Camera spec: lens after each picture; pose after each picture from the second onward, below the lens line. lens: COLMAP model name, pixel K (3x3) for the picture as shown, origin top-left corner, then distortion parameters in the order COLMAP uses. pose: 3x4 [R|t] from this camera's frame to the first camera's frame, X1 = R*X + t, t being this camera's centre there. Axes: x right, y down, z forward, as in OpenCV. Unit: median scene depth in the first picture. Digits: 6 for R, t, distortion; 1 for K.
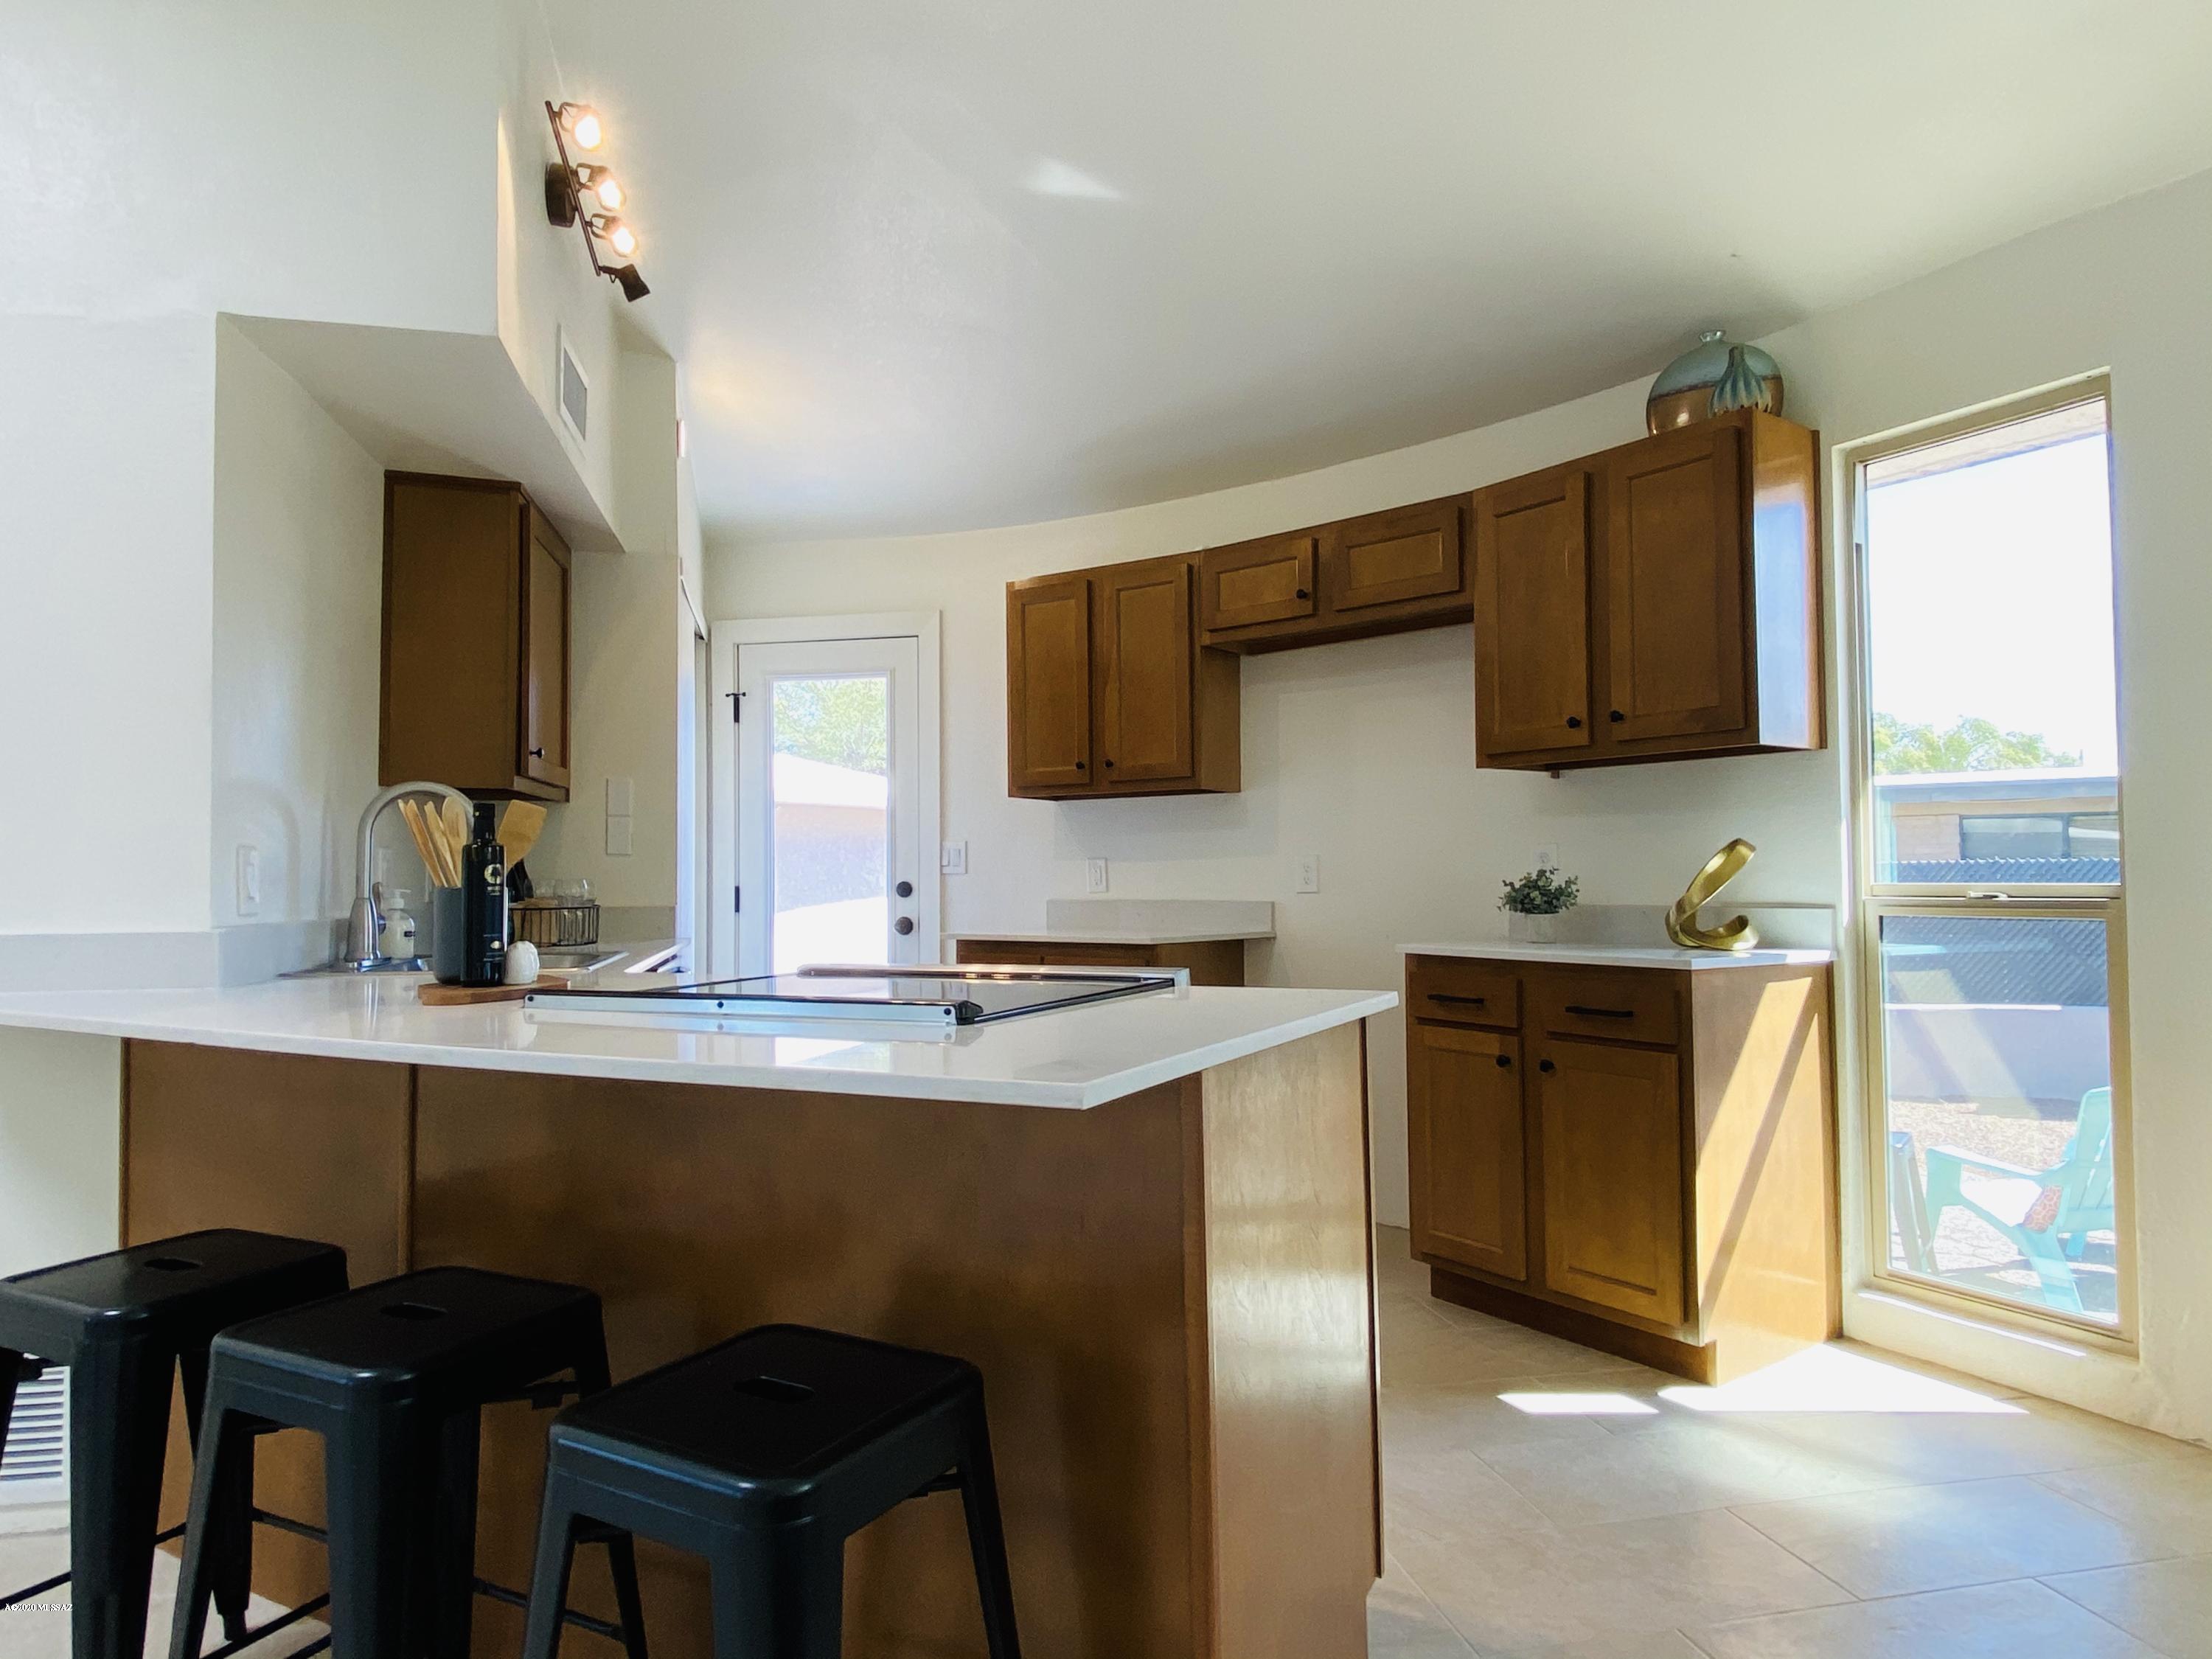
lens RADIAL K [[1281.3, 0, 1103.8], [0, 1281.3, 841.6], [0, 0, 1]] dist [0.037387, -0.024551]
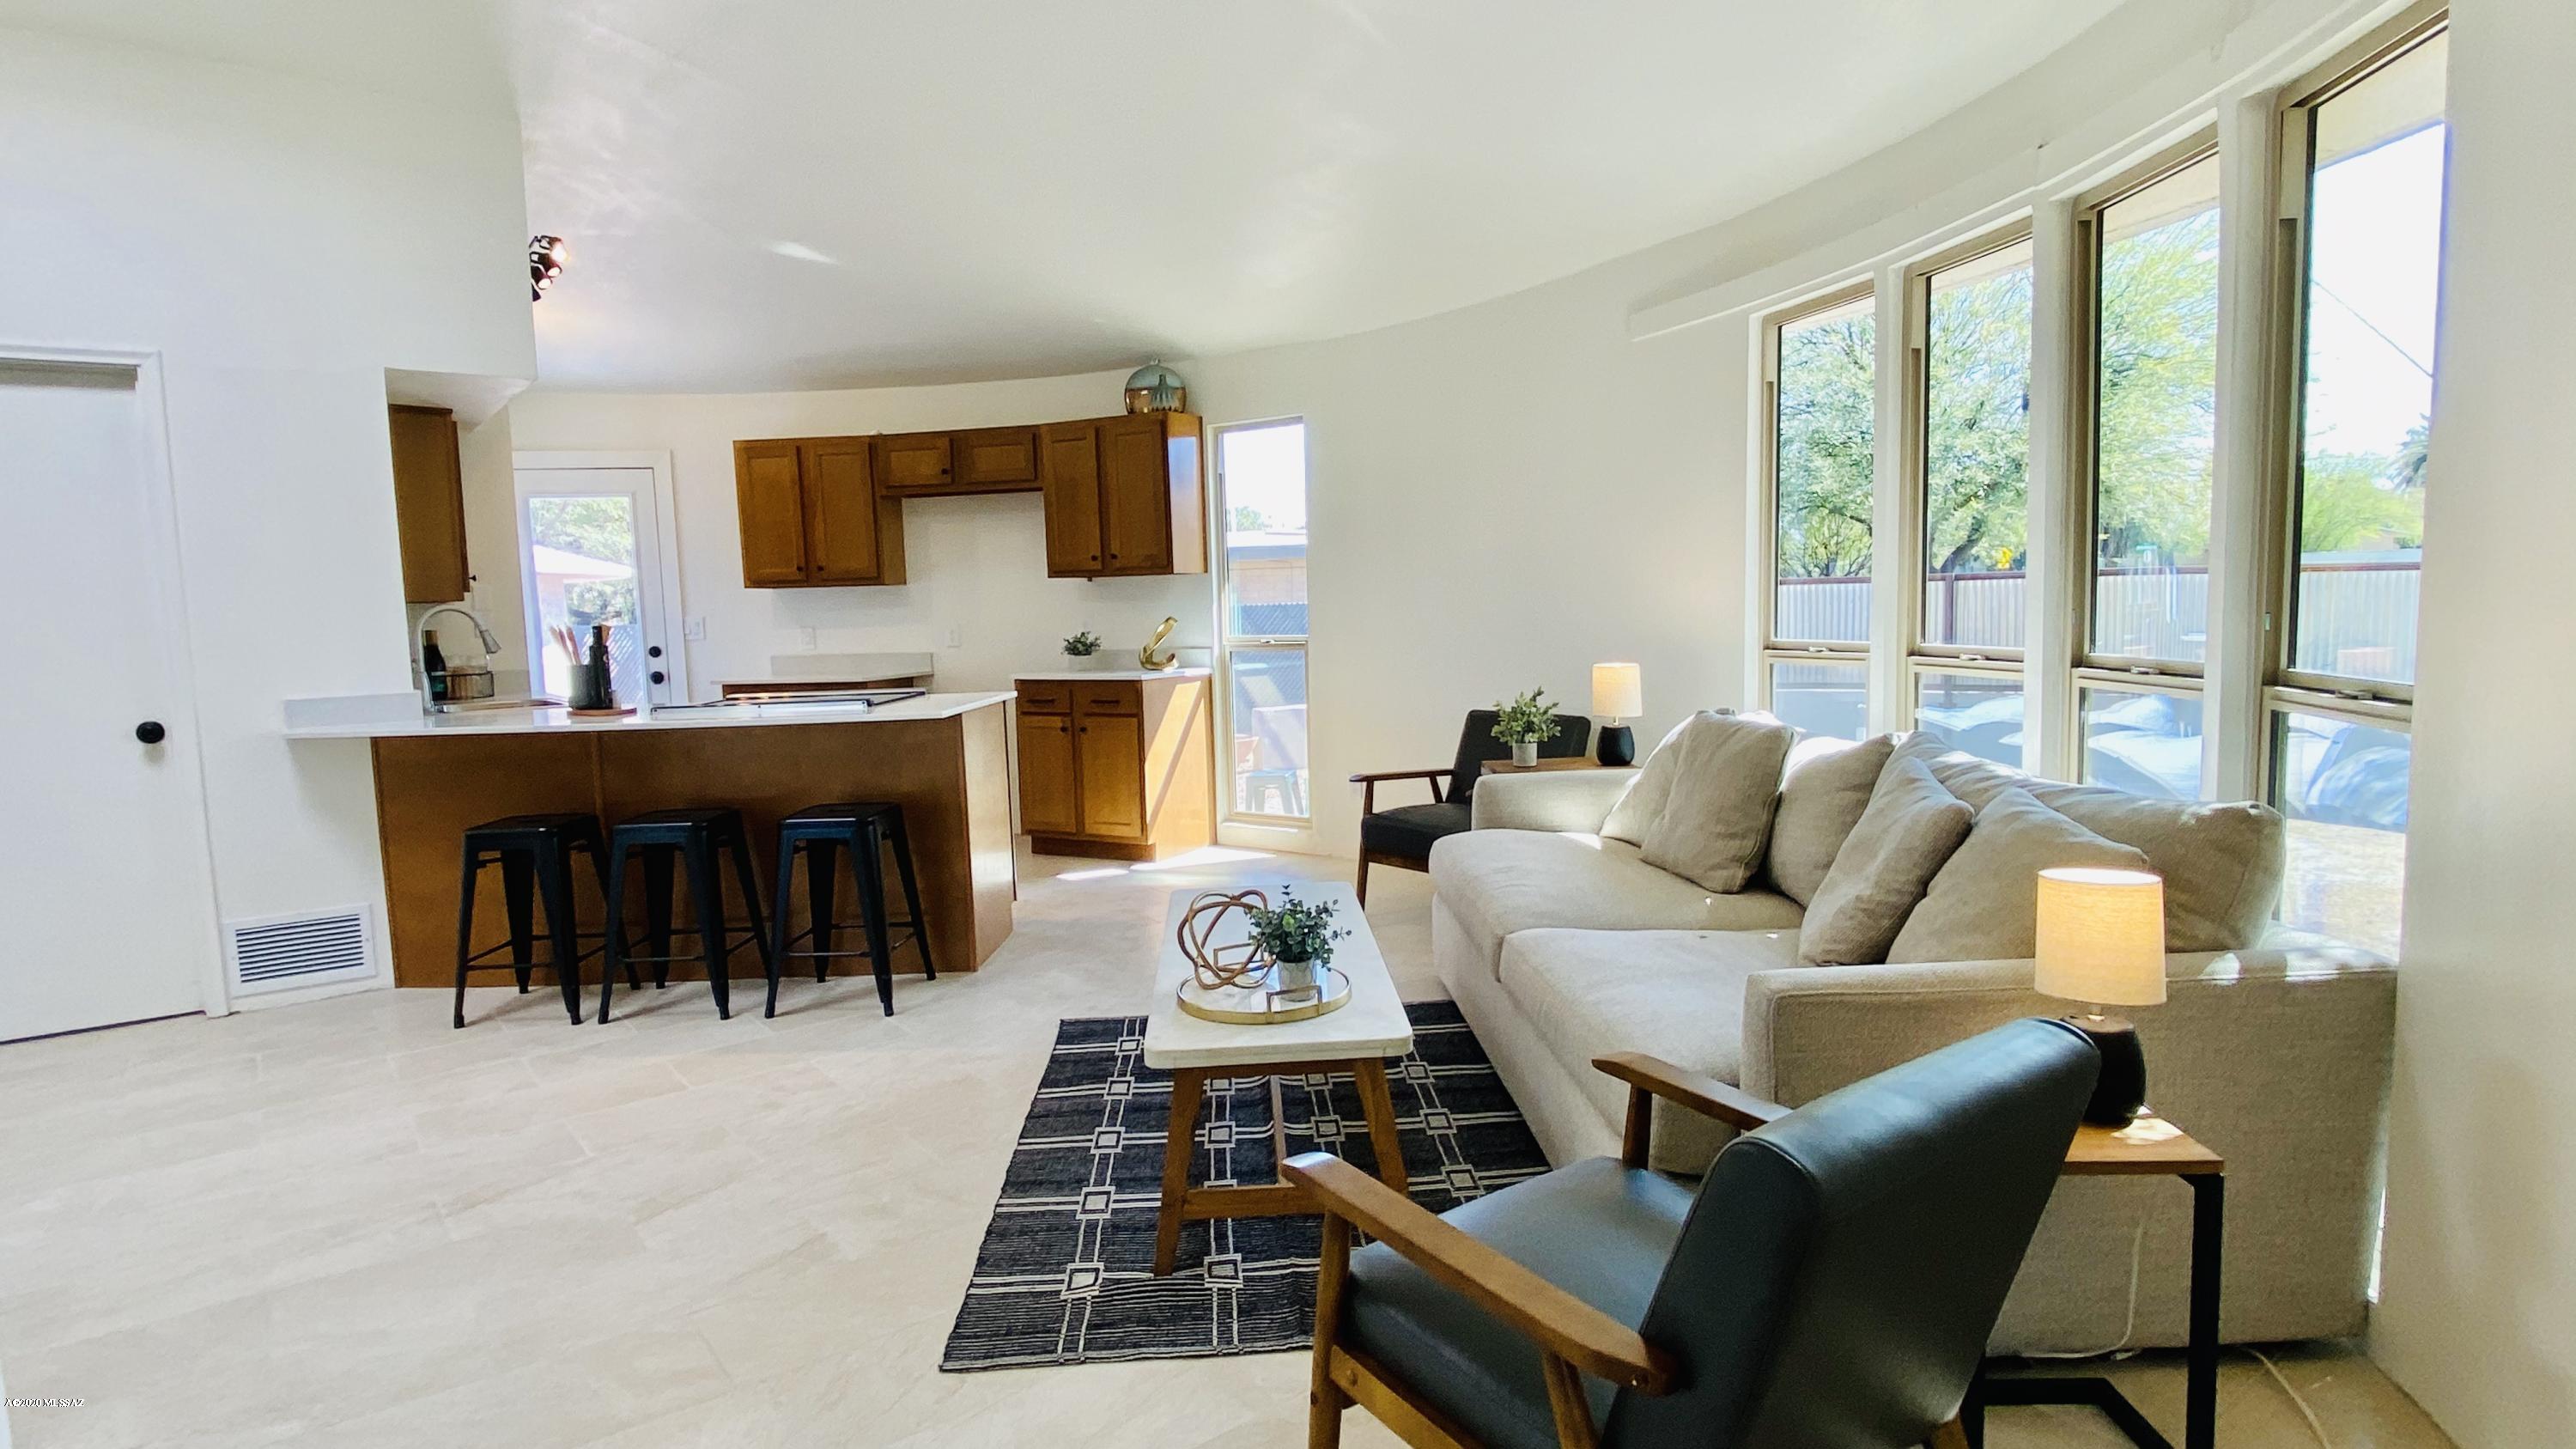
lens RADIAL K [[1337.5, 0, 1292.4], [0, 1337.5, 741.7], [0, 0, 1]] dist [0.001664, -0.007829]
pose [[0.903375, -0.063816, 0.424077, -0.247448], [0.010209, 0.991786, 0.127499, -0.071665], [-0.428730, -0.110850, 0.896606, -1.002040]]
